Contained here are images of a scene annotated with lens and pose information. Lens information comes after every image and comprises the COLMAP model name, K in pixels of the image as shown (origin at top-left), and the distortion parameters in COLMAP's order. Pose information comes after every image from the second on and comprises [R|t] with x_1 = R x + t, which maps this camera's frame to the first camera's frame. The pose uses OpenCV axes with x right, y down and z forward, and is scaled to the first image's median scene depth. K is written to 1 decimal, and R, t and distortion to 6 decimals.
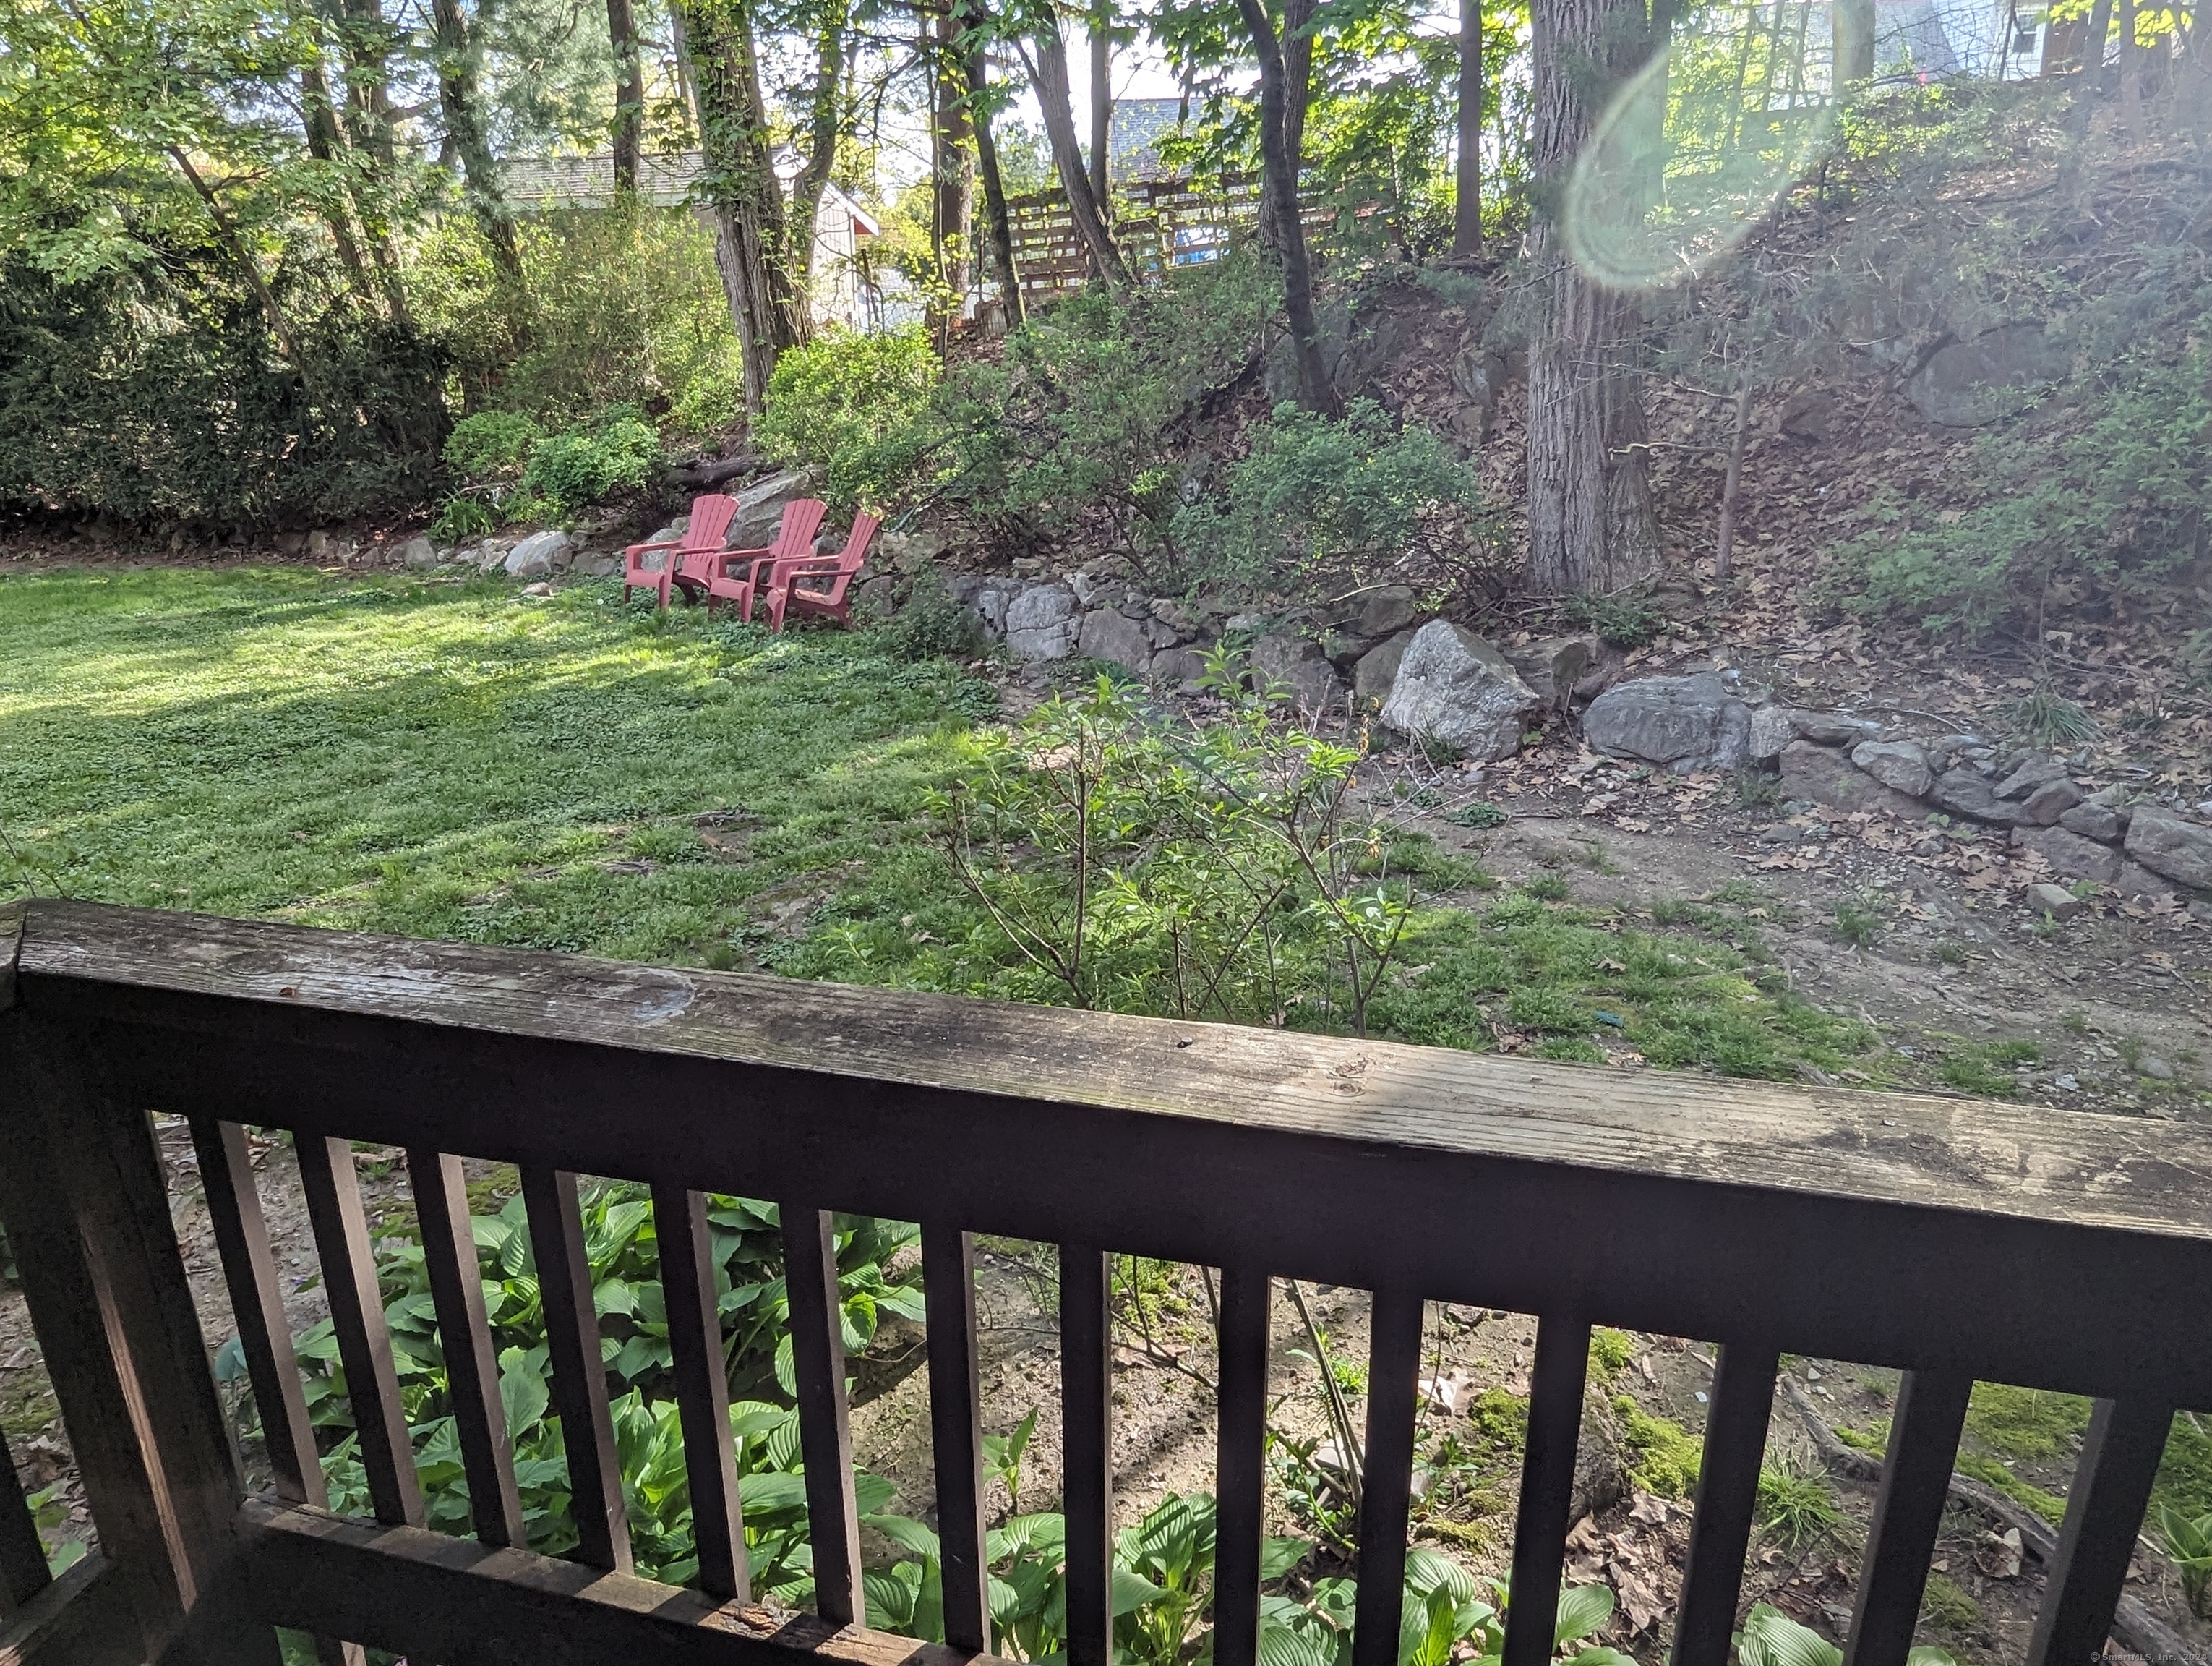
lens RADIAL K [[1493.7, 0, 1108.4], [0, 1493.7, 831.6], [0, 0, 1]] dist [0.005030, -0.001653]
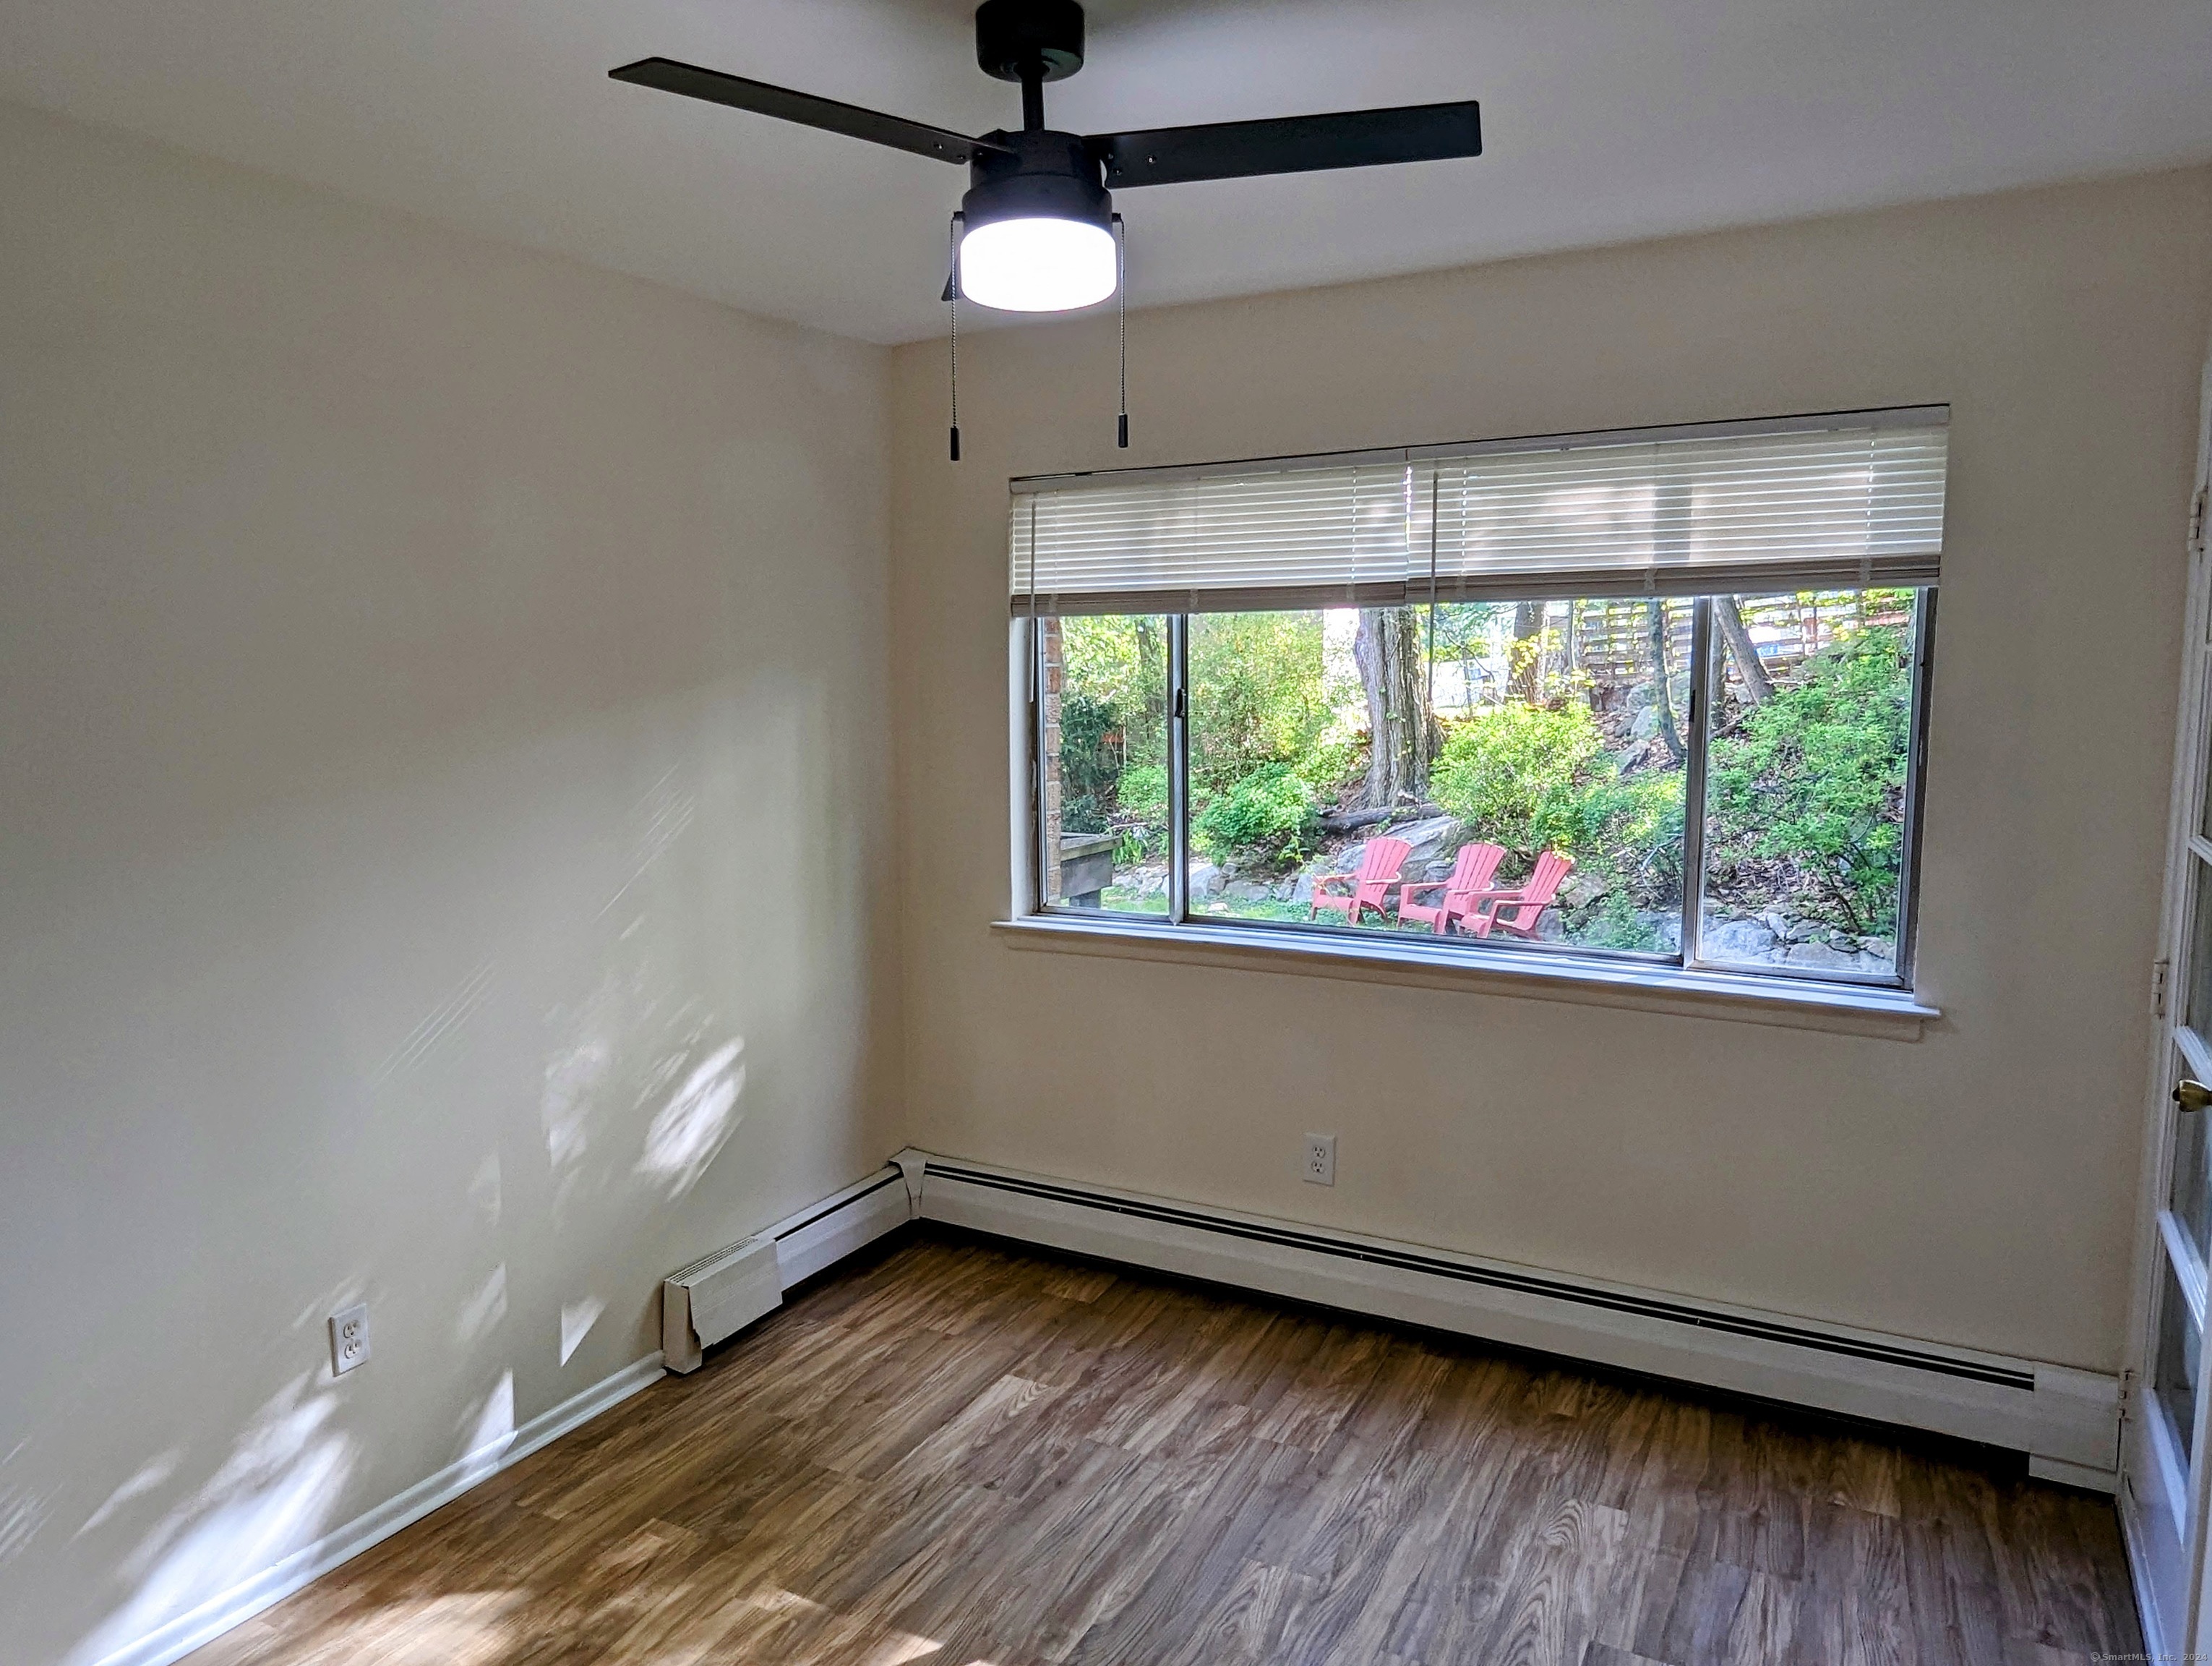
lens RADIAL K [[1493.7, 0, 1099.4], [0, 1493.7, 823.4], [0, 0, 1]] dist [0.005030, -0.001653]
pose [[0.965666, 0.033649, -0.257599, -0.149476], [-0.093583, 0.970062, -0.224102, 0.046452], [0.242347, 0.240515, 0.939905, -0.162102]]
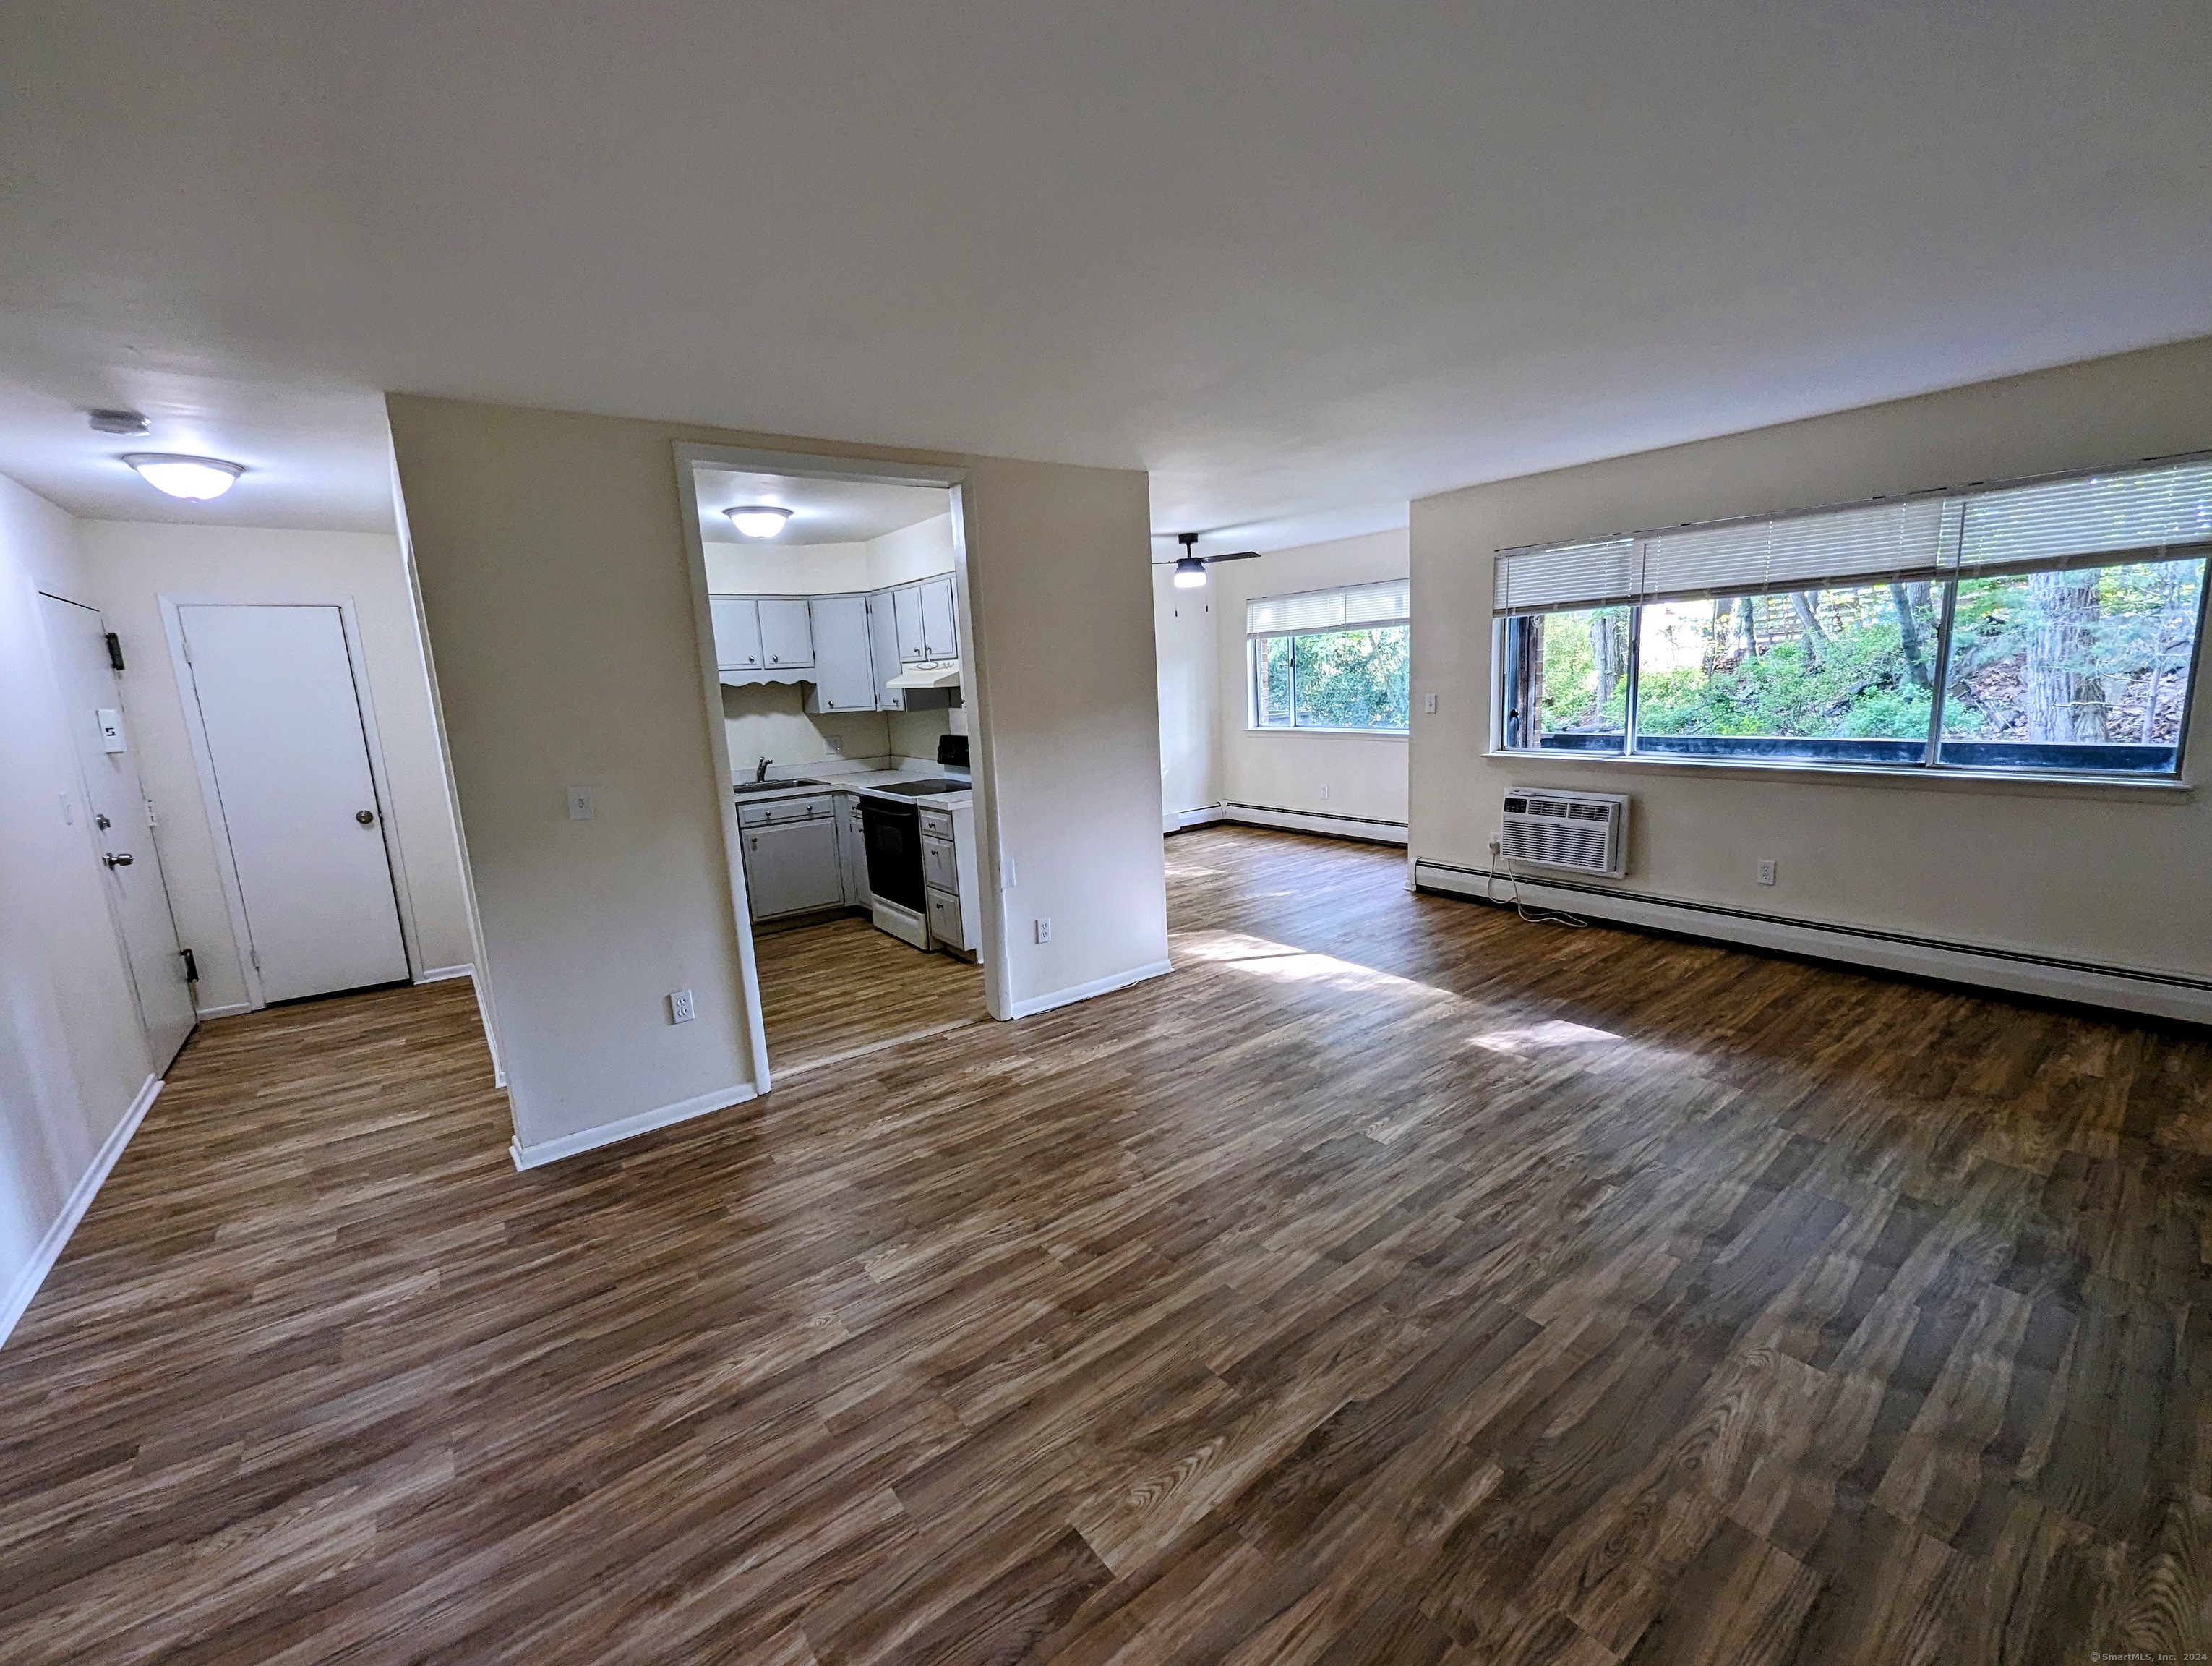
lens RADIAL K [[926.5, 0, 1111.1], [0, 926.5, 833.3], [0, 0, 1]] dist [0.003431, 0.000482]
pose [[0.778817, 0.081552, -0.621927, 0.050325], [-0.174541, 0.980528, -0.089998, 0.129405], [0.602477, 0.178644, 0.777887, -0.381848]]
